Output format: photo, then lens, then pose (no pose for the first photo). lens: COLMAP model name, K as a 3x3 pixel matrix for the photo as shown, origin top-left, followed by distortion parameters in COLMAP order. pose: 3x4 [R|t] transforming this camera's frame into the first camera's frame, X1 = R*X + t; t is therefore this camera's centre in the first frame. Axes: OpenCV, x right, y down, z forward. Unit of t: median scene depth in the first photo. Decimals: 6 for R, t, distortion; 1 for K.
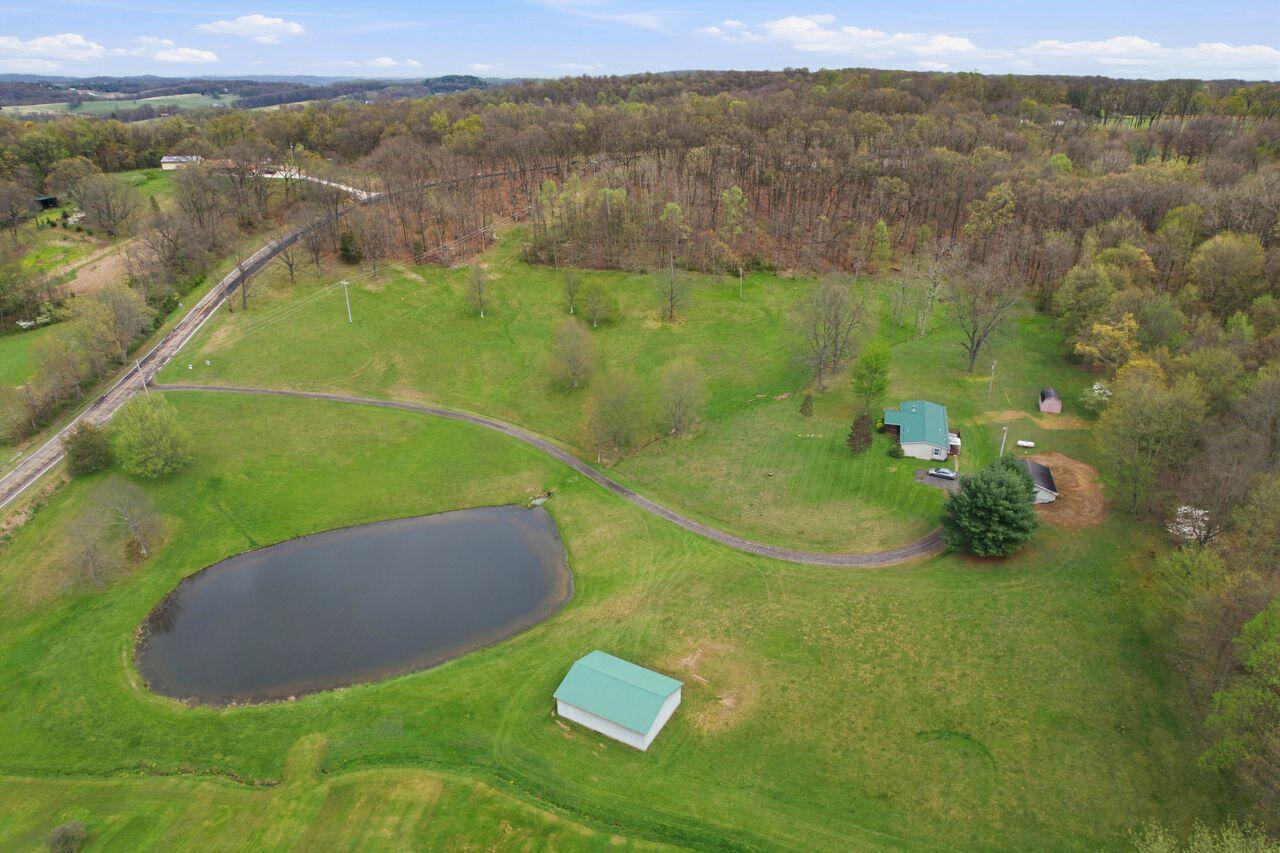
lens RADIAL K [[820.1, 0, 645.0], [0, 820.1, 425.7], [0, 0, 1]] dist [-0.077858, 0.072716]
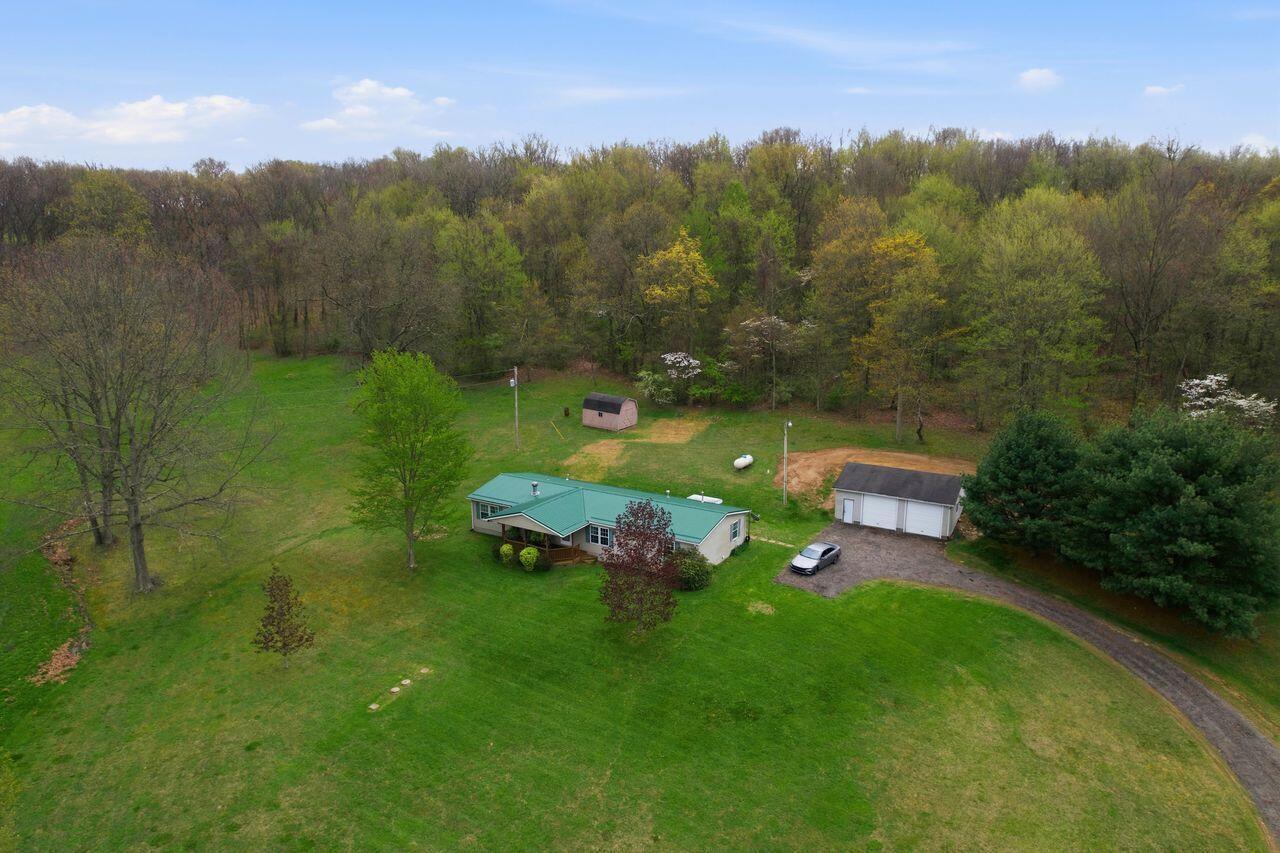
lens RADIAL K [[820.1, 0, 645.0], [0, 820.1, 425.7], [0, 0, 1]] dist [-0.077858, 0.072716]
pose [[0.244600, -0.200526, 0.948662, -0.028351], [0.393394, 0.914762, 0.091929, -0.069108], [-0.886235, 0.350712, 0.302637, 0.876008]]
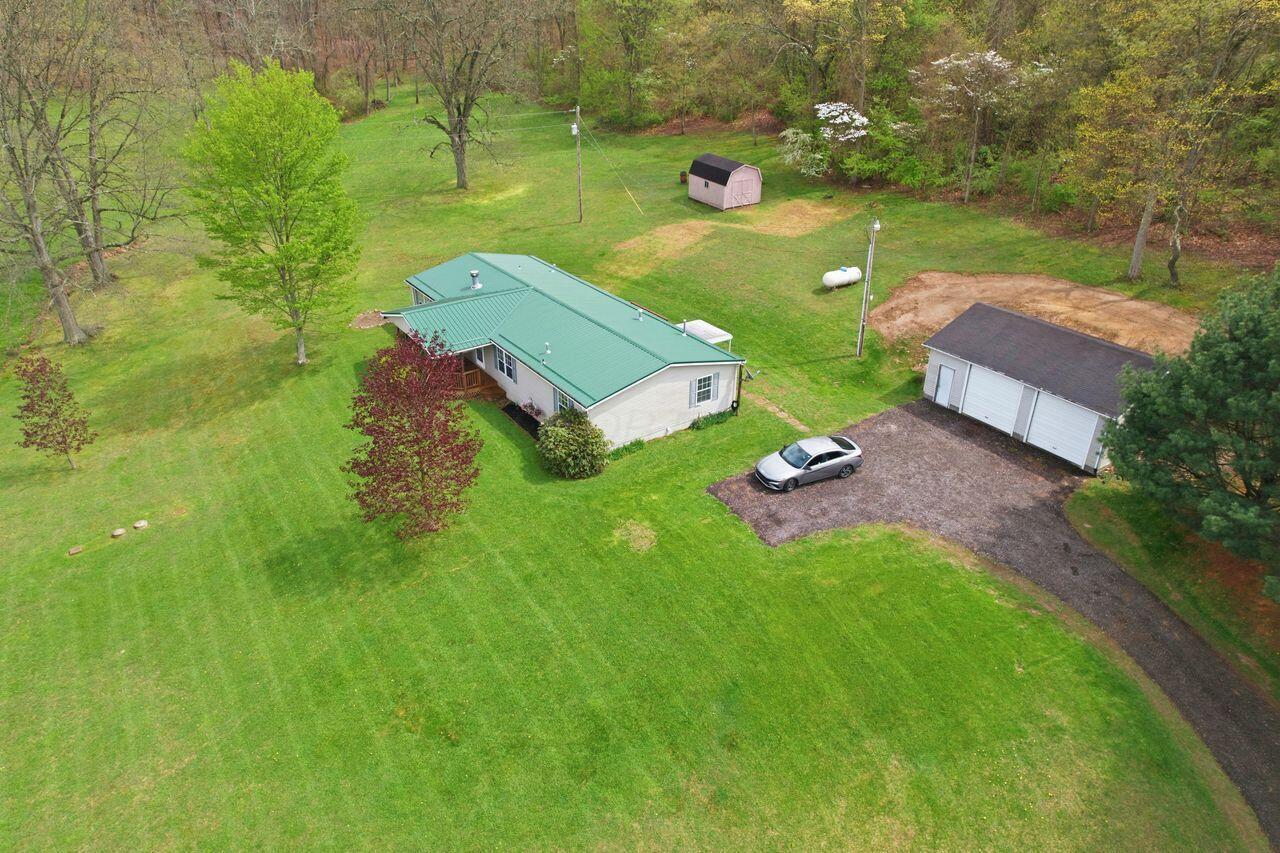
lens RADIAL K [[820.1, 0, 645.0], [0, 820.1, 425.7], [0, 0, 1]] dist [-0.077858, 0.072716]
pose [[0.620964, -0.366651, 0.692799, 0.162453], [0.315264, 0.926038, 0.207514, -0.015833], [-0.717644, 0.089556, 0.690628, 0.817709]]
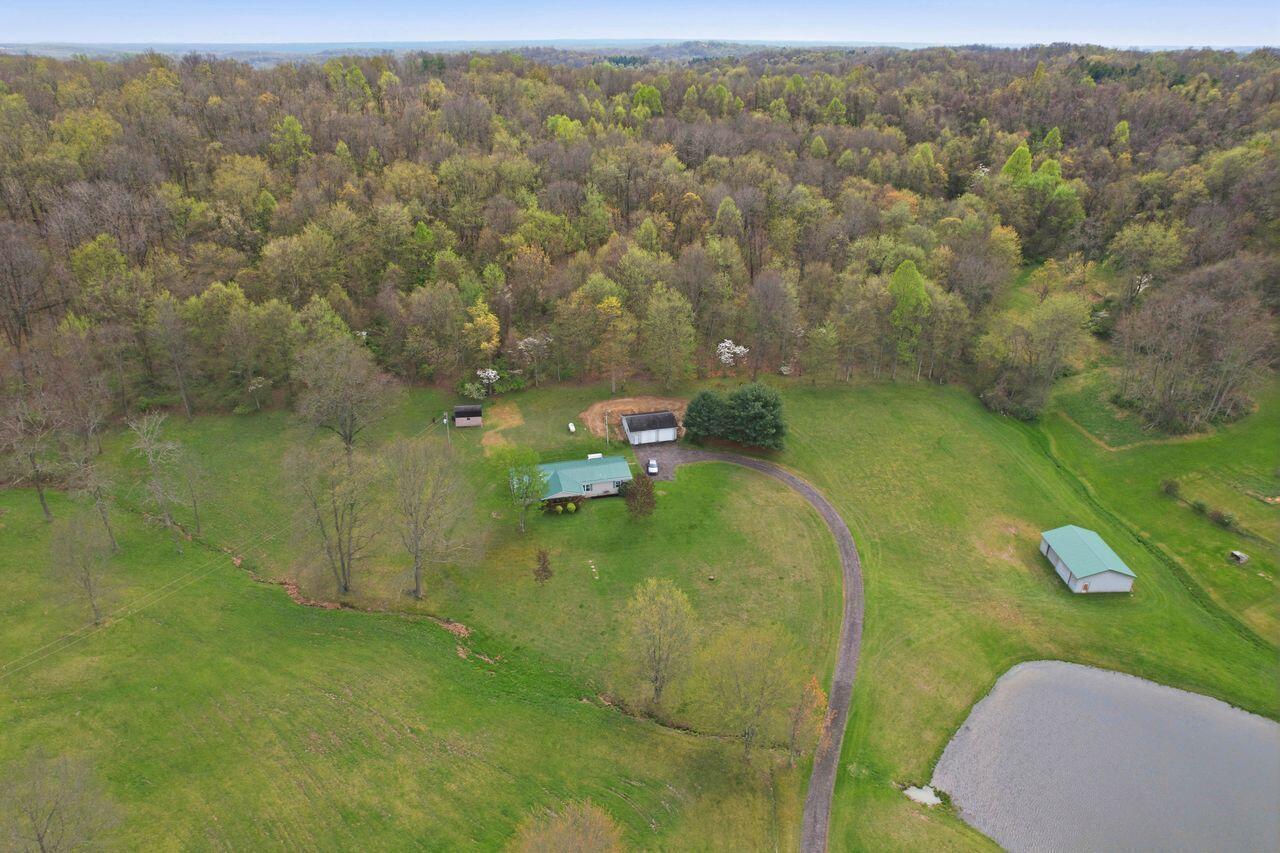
lens RADIAL K [[820.1, 0, 645.0], [0, 820.1, 425.7], [0, 0, 1]] dist [-0.077858, 0.072716]
pose [[-0.511252, -0.379570, 0.771069, -0.394036], [0.343477, 0.732178, 0.588165, -0.565083], [-0.787810, 0.565545, -0.243954, 1.163651]]
